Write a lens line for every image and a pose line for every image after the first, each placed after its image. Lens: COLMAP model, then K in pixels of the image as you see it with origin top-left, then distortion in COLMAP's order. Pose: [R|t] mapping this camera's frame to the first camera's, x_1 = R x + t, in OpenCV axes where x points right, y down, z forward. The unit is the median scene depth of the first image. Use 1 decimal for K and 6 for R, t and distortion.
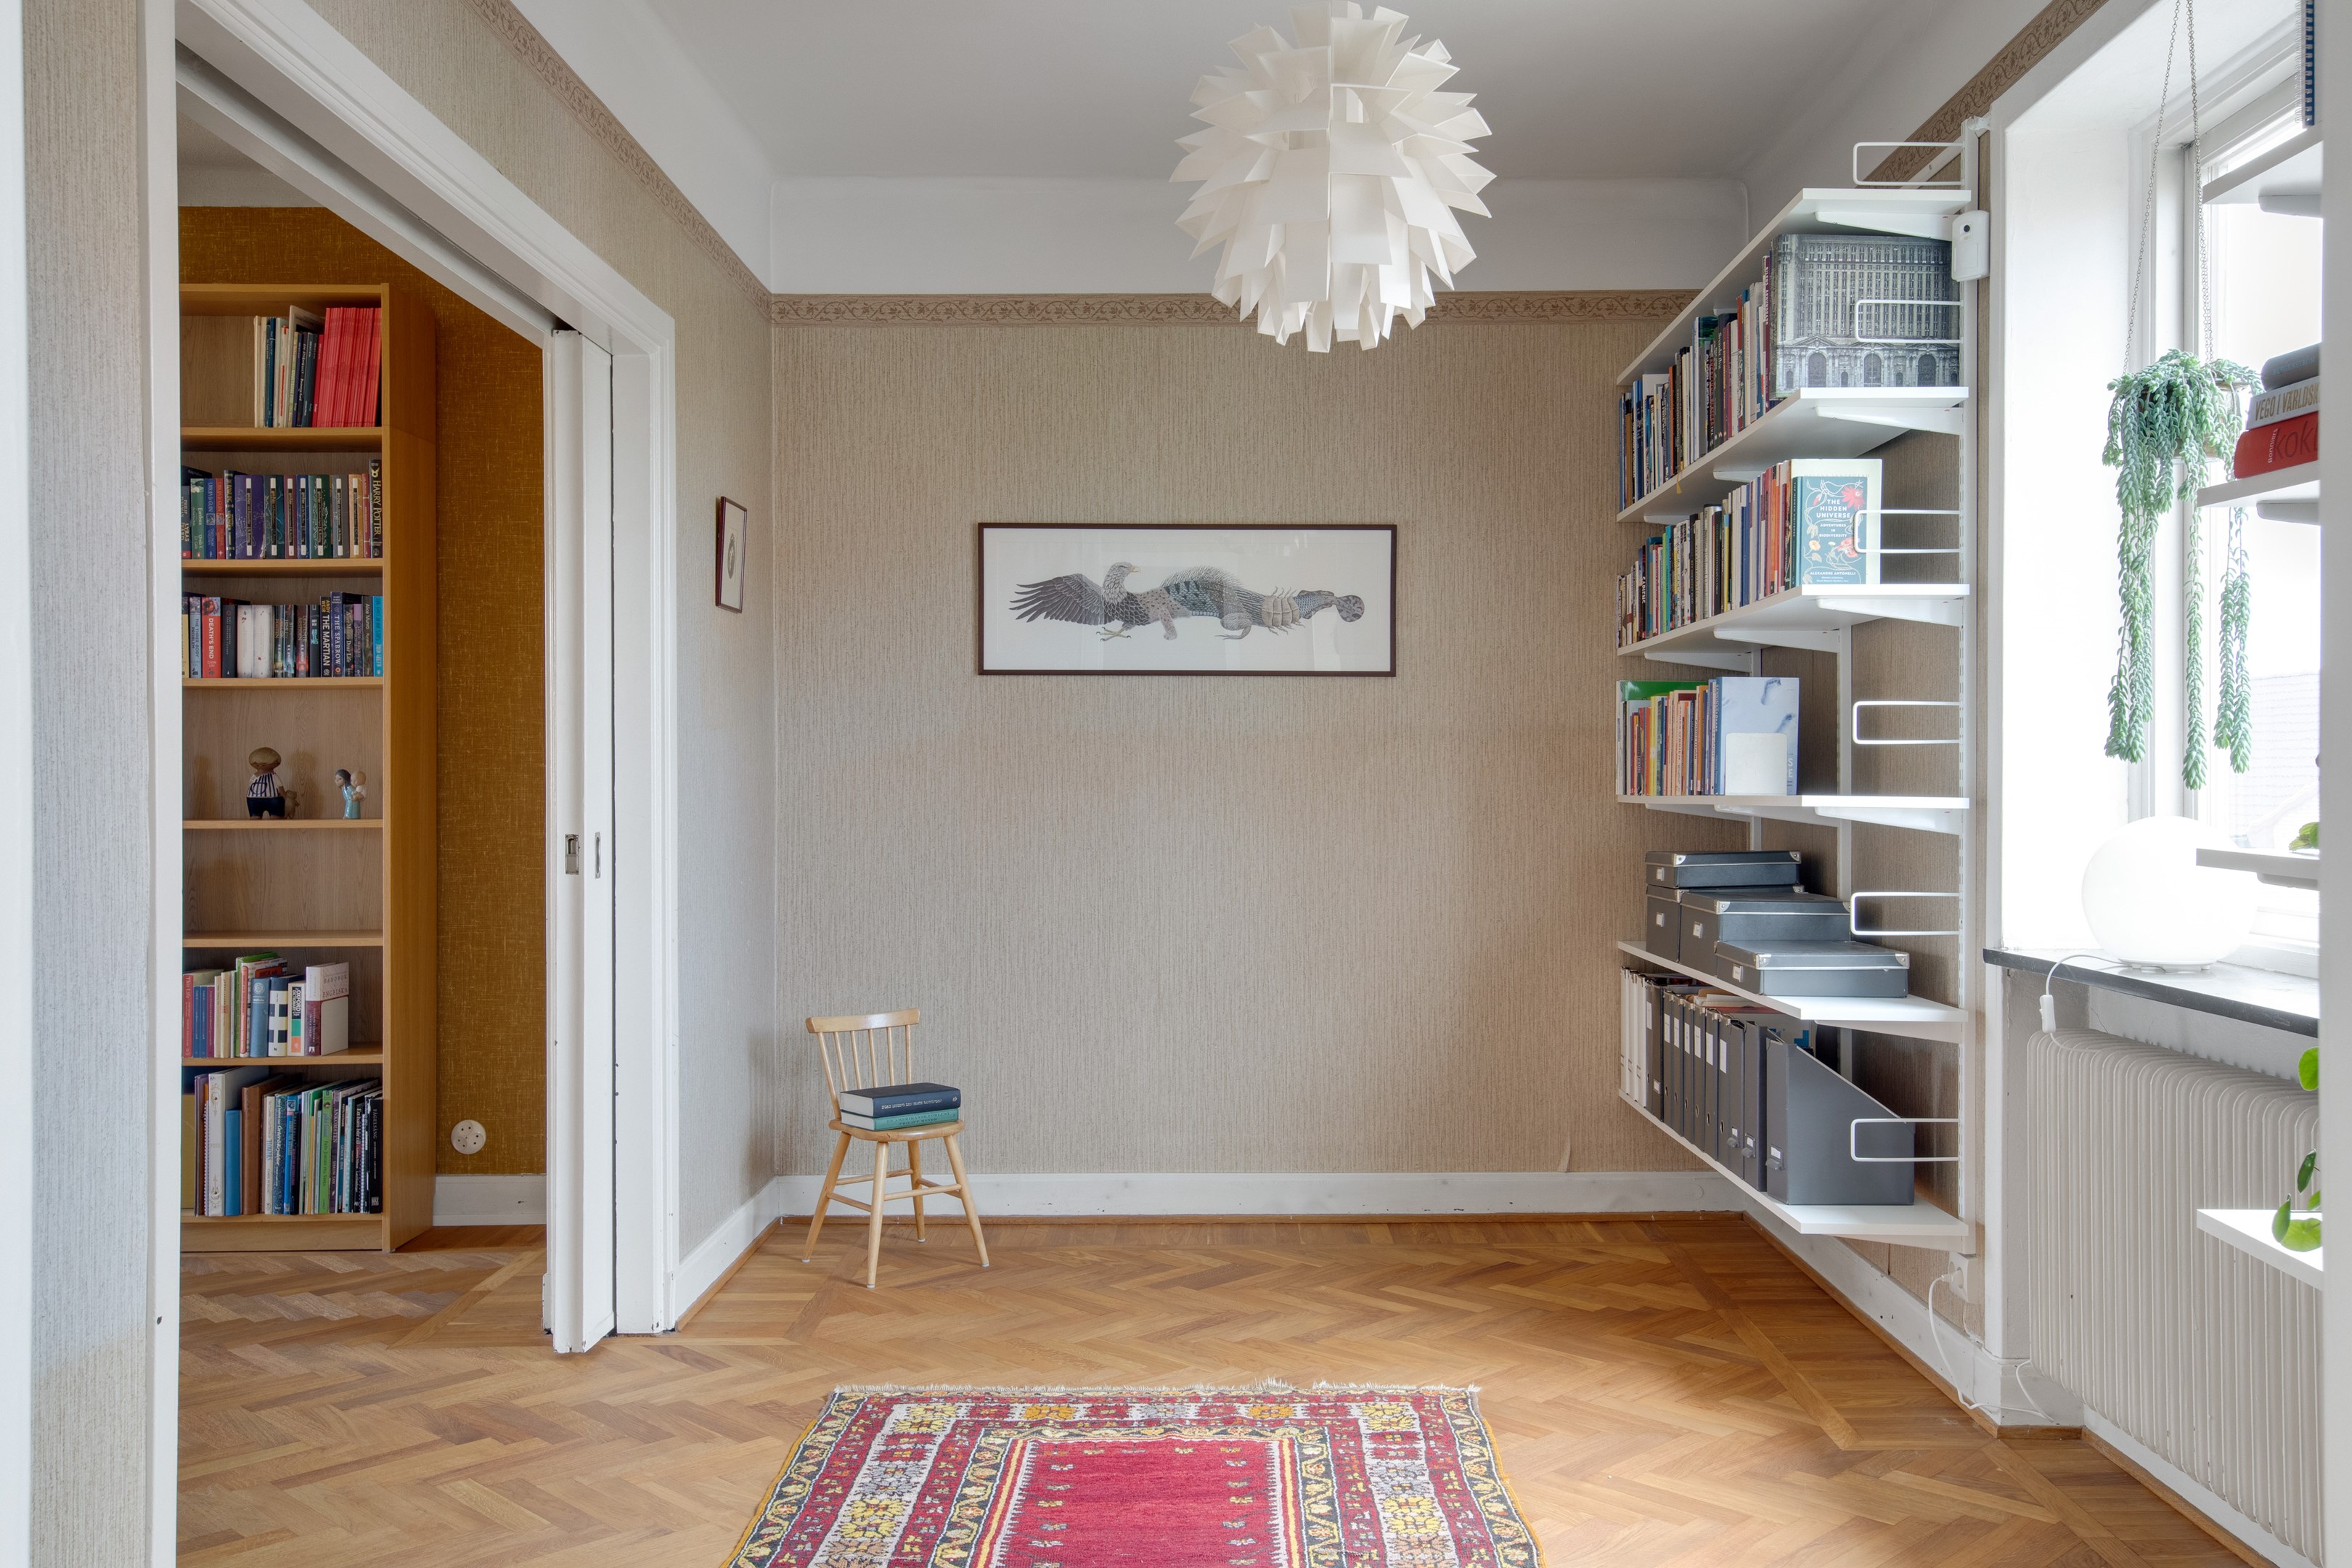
lens RADIAL K [[2043.3, 0, 1184.7], [0, 2043.3, 775.4], [0, 0, 1]] dist [0.030793, 0.015374]
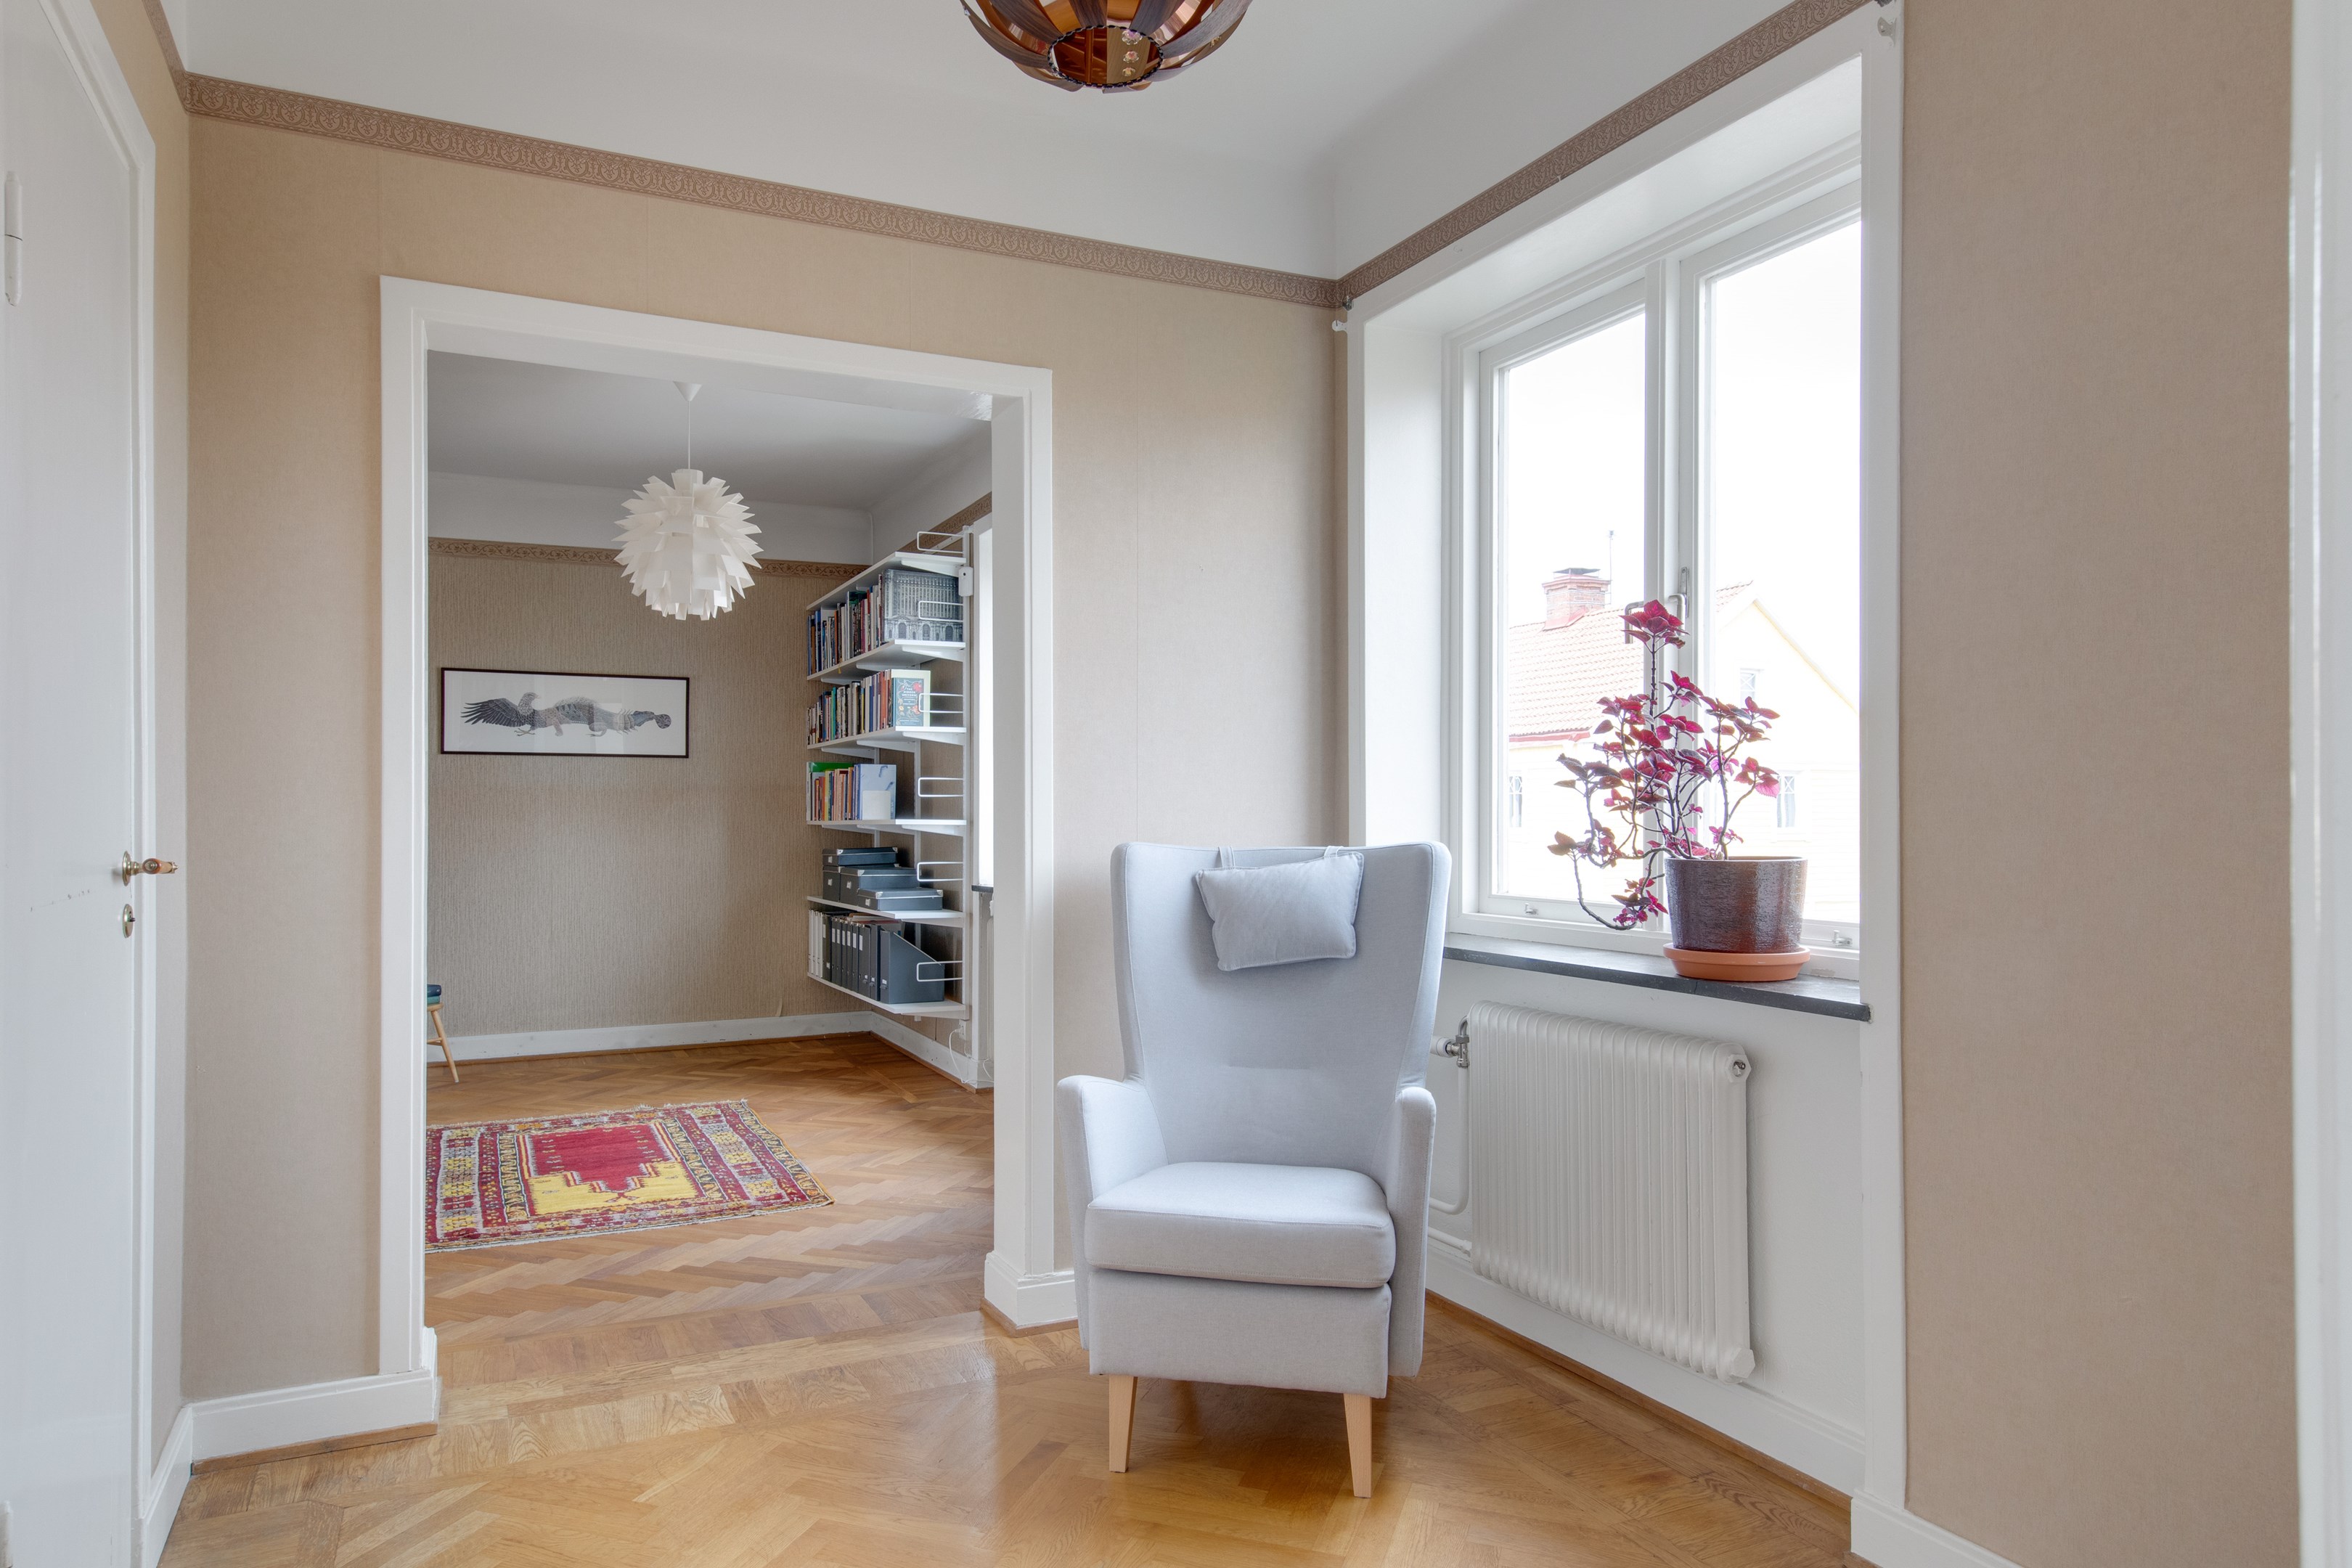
lens RADIAL K [[1497.7, 0, 1179.1], [0, 1497.7, 794.8], [0, 0, 1]] dist [0.029338, -0.000099]
pose [[0.892684, 0.003177, 0.450672, -0.142643], [0.001350, 0.999952, -0.009725, -0.000764], [-0.450682, 0.009290, 0.892636, -0.532528]]
